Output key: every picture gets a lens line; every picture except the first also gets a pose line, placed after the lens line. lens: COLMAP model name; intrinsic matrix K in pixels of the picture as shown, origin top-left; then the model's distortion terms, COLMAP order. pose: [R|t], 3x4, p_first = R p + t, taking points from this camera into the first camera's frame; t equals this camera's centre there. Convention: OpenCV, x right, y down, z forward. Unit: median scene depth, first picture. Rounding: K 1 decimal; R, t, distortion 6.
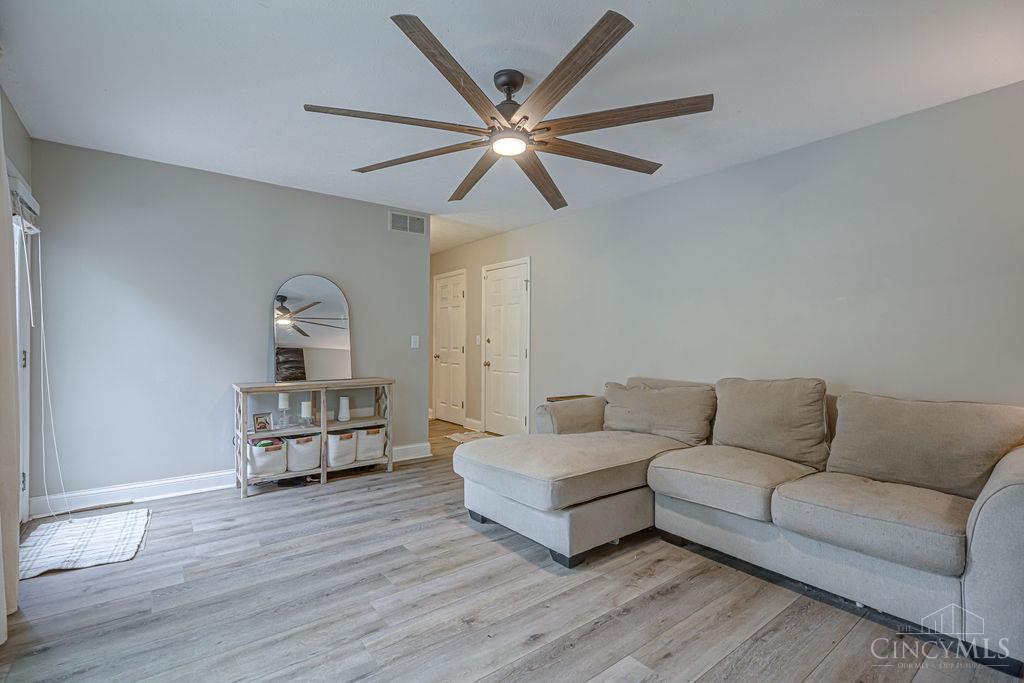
lens RADIAL K [[469.0, 0, 509.9], [0, 469.0, 341.9], [0, 0, 1]] dist [-0.002541, -0.000884]
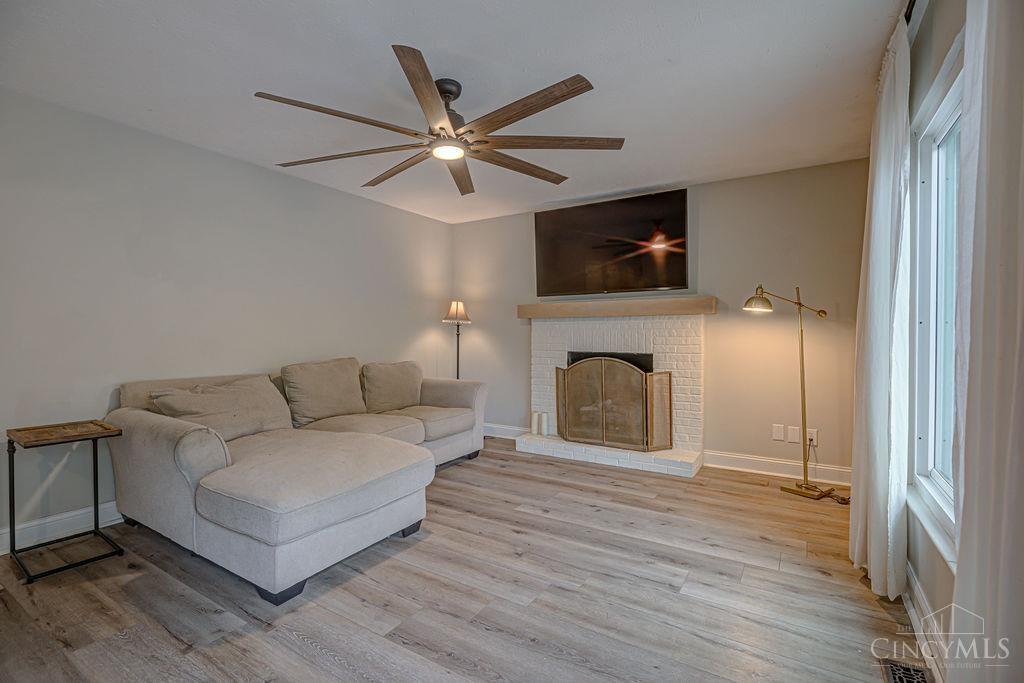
lens RADIAL K [[469.0, 0, 512.3], [0, 469.0, 338.5], [0, 0, 1]] dist [-0.002541, -0.000884]
pose [[-0.342159, -0.016817, 0.939492, -1.185881], [0.001993, 0.999825, 0.018622, -0.010129], [-0.939640, 0.008244, -0.342065, 1.358112]]
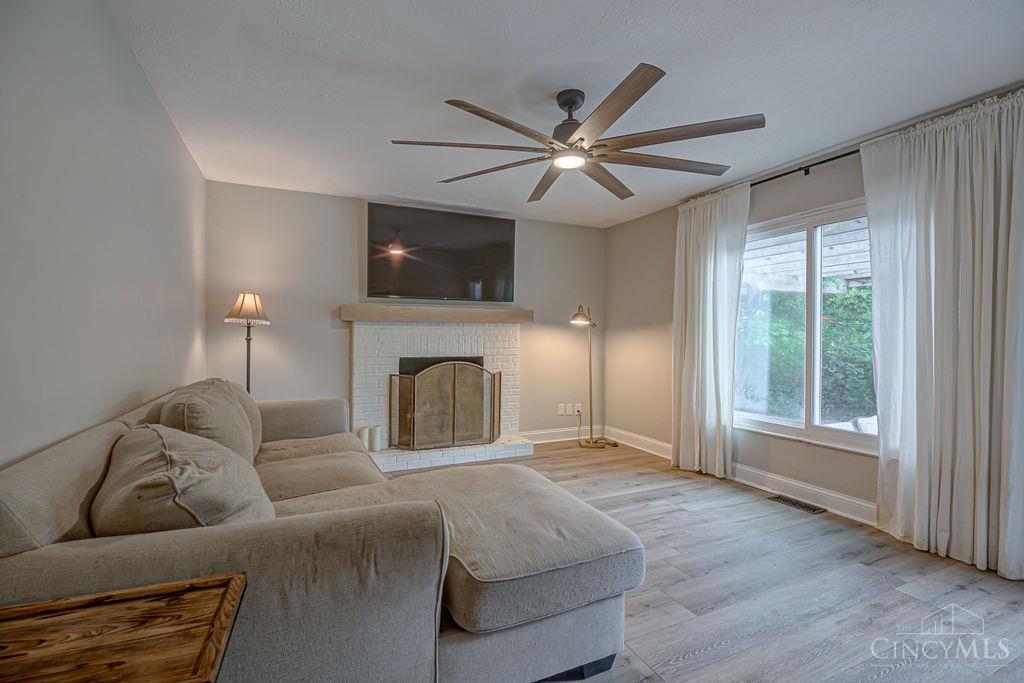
lens RADIAL K [[469.0, 0, 514.1], [0, 469.0, 340.1], [0, 0, 1]] dist [-0.002541, -0.000884]
pose [[-0.976483, -0.013572, 0.215167, -0.126826], [-0.011243, 0.999864, 0.012042, -0.015532], [-0.215301, 0.009340, -0.976503, 2.305580]]
